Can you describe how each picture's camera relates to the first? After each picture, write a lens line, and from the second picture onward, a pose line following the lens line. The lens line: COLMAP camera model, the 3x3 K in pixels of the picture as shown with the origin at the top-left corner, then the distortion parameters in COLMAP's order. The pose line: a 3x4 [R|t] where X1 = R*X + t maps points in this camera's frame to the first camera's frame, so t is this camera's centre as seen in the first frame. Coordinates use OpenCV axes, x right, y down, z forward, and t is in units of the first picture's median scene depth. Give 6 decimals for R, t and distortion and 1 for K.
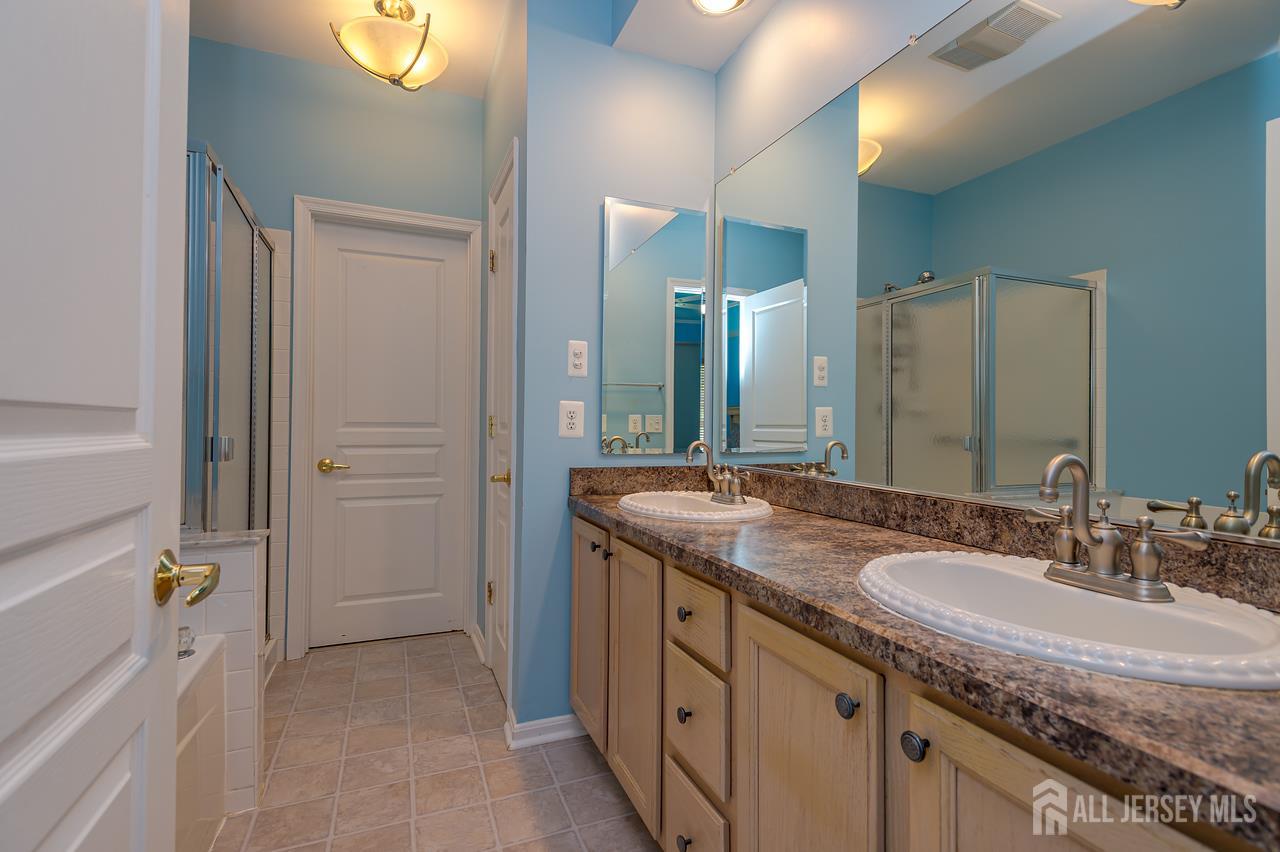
lens RADIAL K [[595.9, 0, 643.2], [0, 595.9, 421.4], [0, 0, 1]] dist [0.009050, -0.001467]
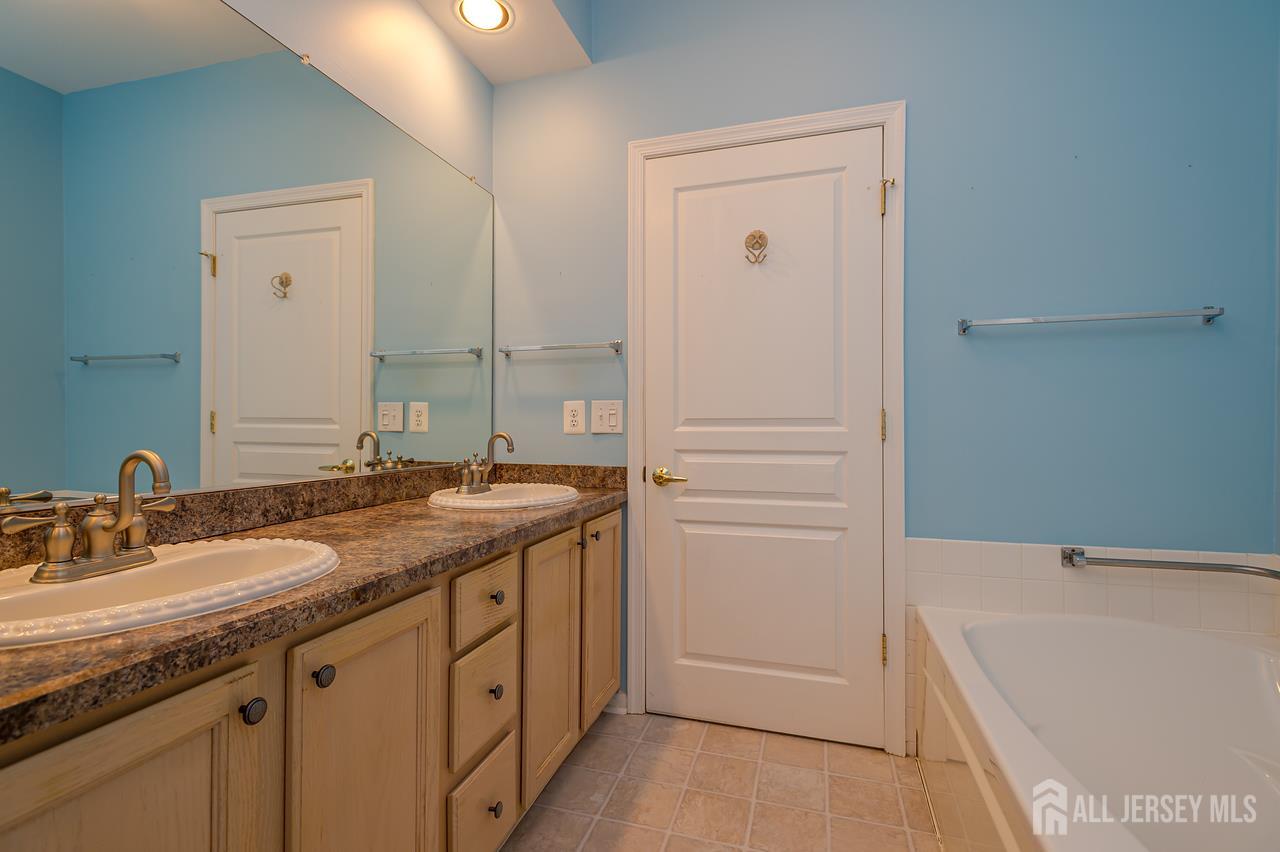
lens RADIAL K [[595.9, 0, 643.7], [0, 595.9, 419.6], [0, 0, 1]] dist [0.009050, -0.001467]
pose [[-0.764913, 0.004086, 0.644121, -0.905763], [0.002360, 0.999991, -0.003541, -0.001175], [-0.644129, -0.001188, -0.764916, 1.614886]]
